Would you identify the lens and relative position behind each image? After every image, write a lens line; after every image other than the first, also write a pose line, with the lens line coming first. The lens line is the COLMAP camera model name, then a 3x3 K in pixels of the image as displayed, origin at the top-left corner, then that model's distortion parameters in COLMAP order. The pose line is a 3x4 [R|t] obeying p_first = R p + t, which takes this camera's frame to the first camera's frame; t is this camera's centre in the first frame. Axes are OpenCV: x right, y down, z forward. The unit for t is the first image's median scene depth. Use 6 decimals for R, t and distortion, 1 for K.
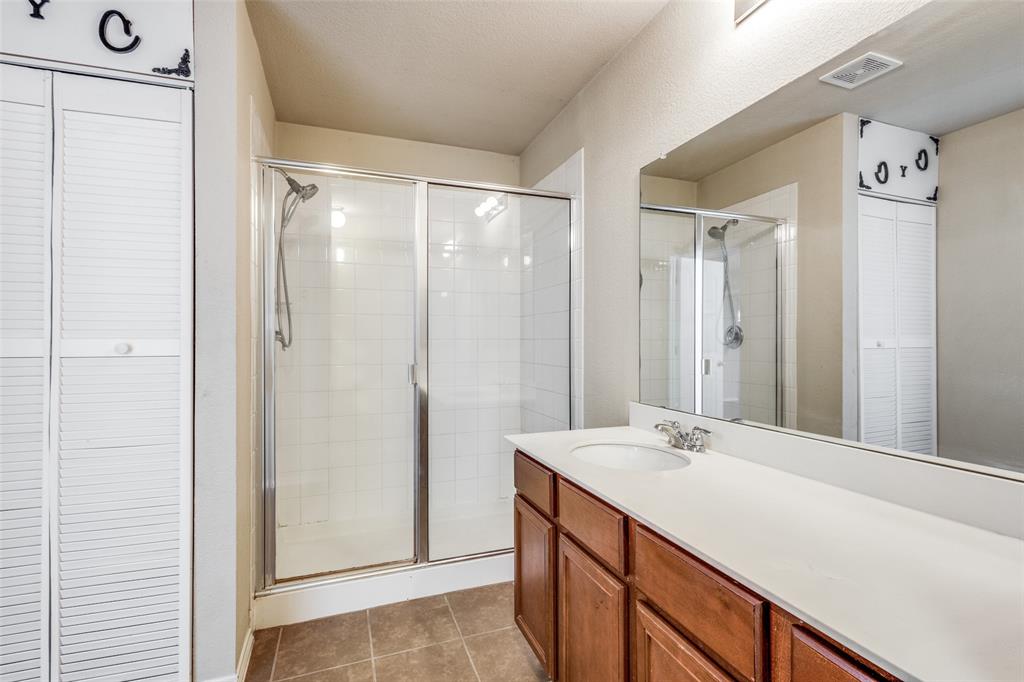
lens RADIAL K [[469.1, 0, 518.3], [0, 469.1, 345.1], [0, 0, 1]] dist [0.009223, 0.000306]
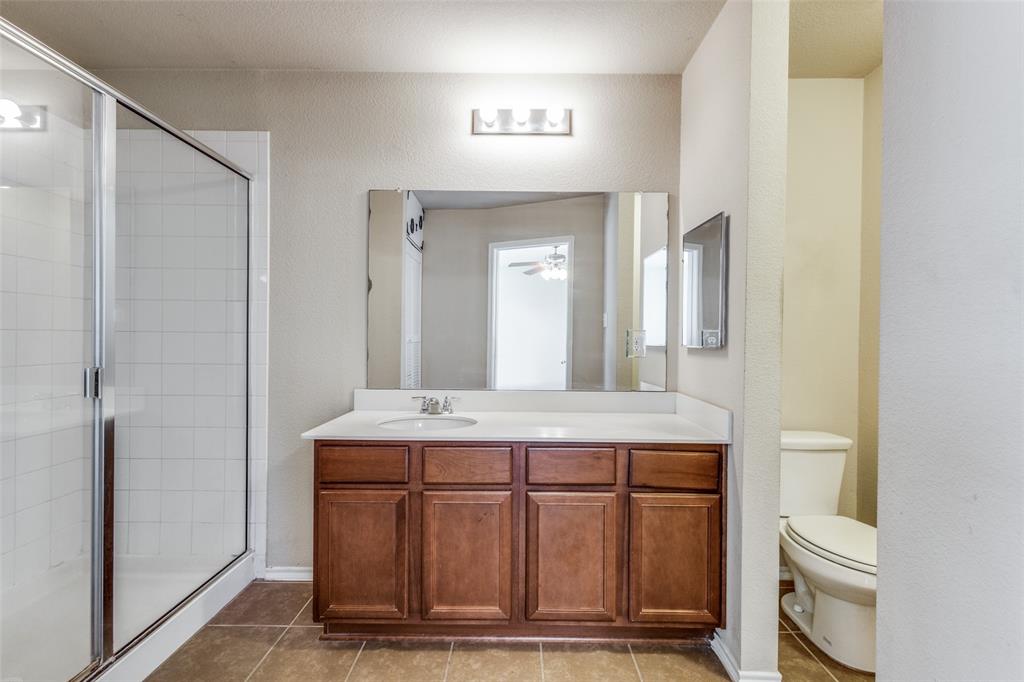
lens RADIAL K [[469.1, 0, 518.3], [0, 469.1, 345.1], [0, 0, 1]] dist [0.009223, 0.000306]
pose [[0.344149, -0.004486, 0.938904, -0.633693], [-0.007243, 0.999946, 0.007433, 0.000411], [-0.938887, -0.009359, 0.344098, 0.213624]]
